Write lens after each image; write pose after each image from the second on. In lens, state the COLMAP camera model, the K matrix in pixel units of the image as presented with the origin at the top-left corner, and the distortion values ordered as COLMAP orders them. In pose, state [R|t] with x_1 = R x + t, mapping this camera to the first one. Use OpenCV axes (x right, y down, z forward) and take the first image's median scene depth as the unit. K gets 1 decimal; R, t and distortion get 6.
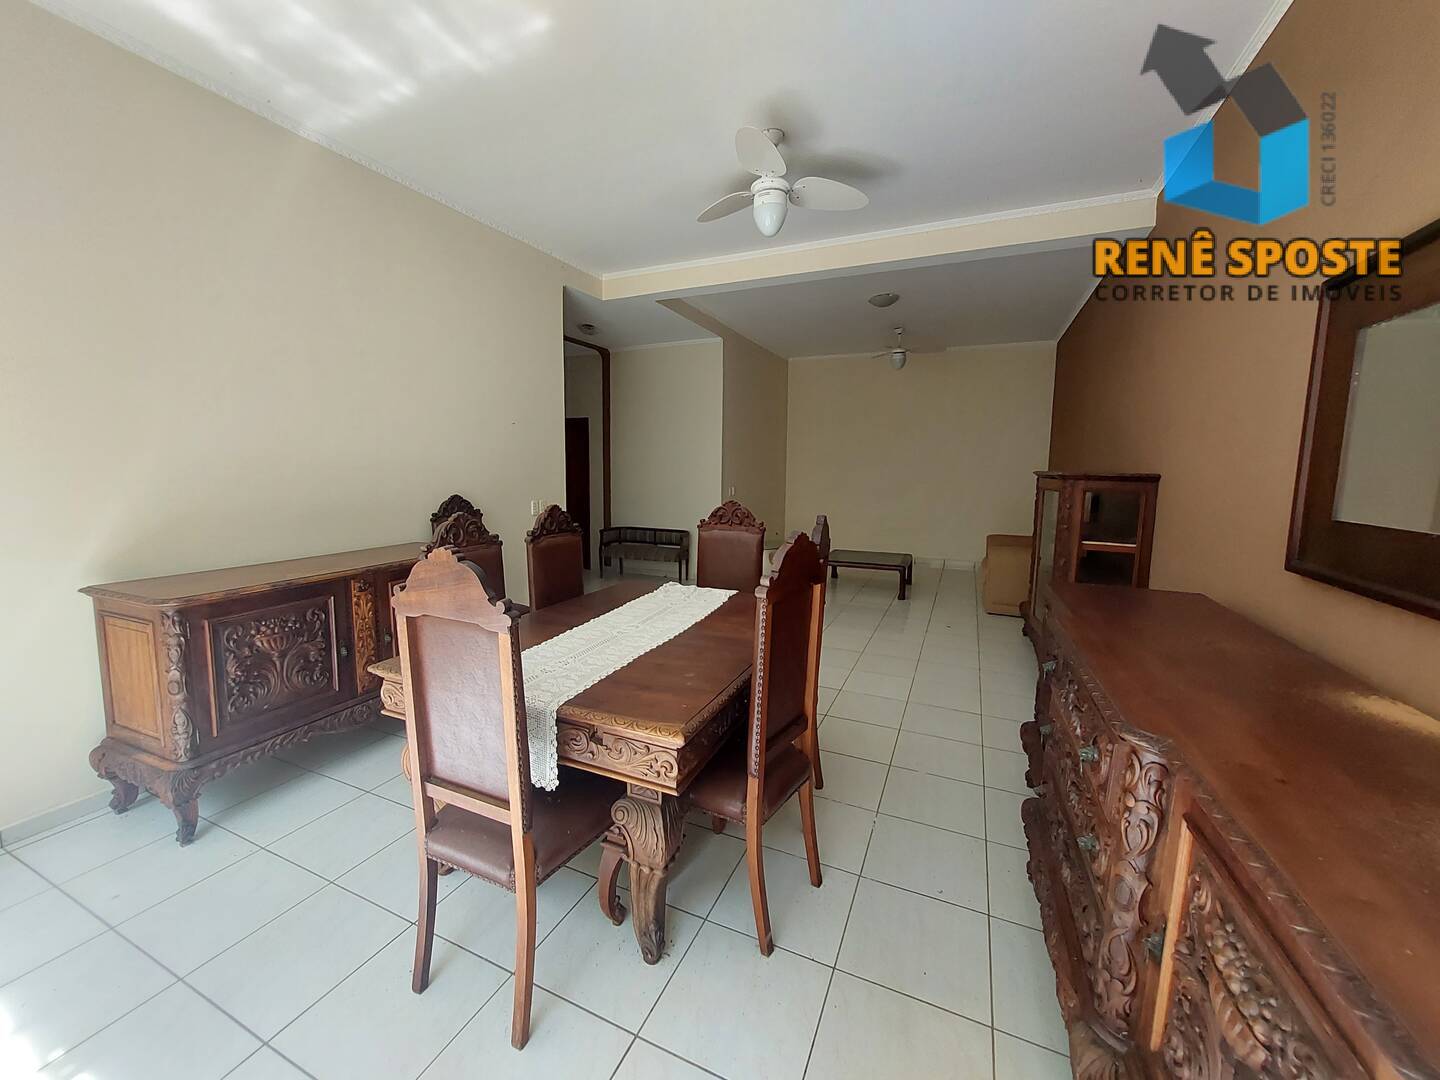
lens RADIAL K [[567.2, 0, 717.0], [0, 567.2, 534.8], [0, 0, 1]] dist [0.000973, 0.000159]
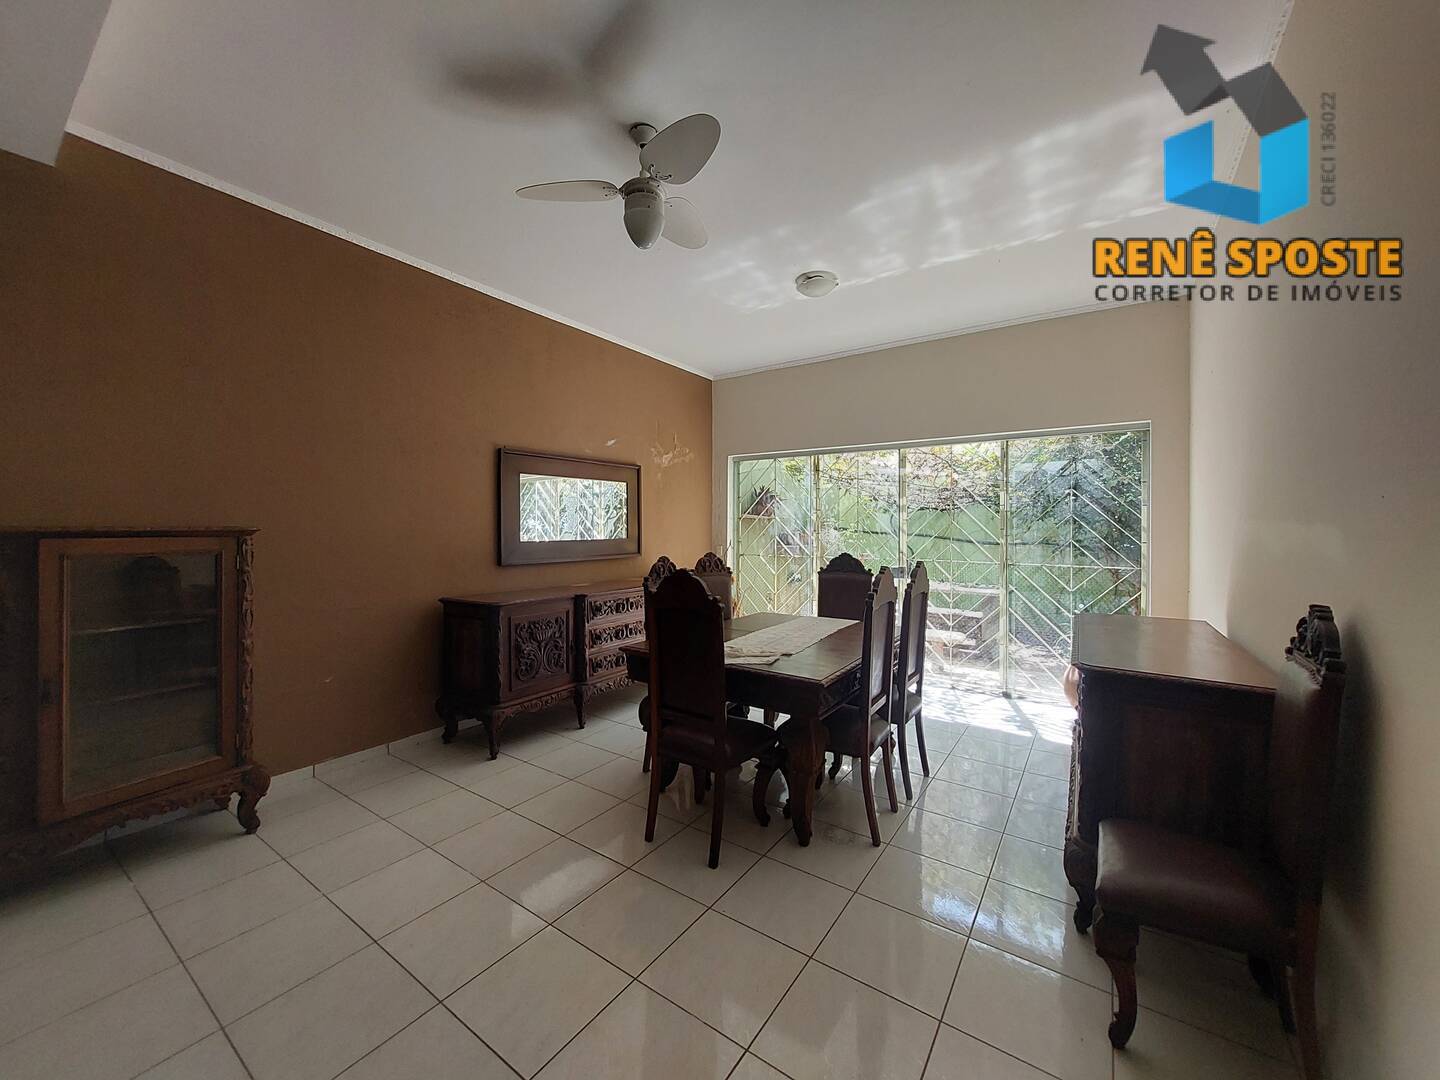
lens RADIAL K [[567.2, 0, 718.5], [0, 567.2, 528.9], [0, 0, 1]] dist [0.000973, 0.000159]
pose [[-0.984105, -0.012234, 0.177166, -0.214899], [0.009380, 0.992651, 0.120651, -0.274172], [-0.177340, 0.120395, -0.976758, 2.372390]]
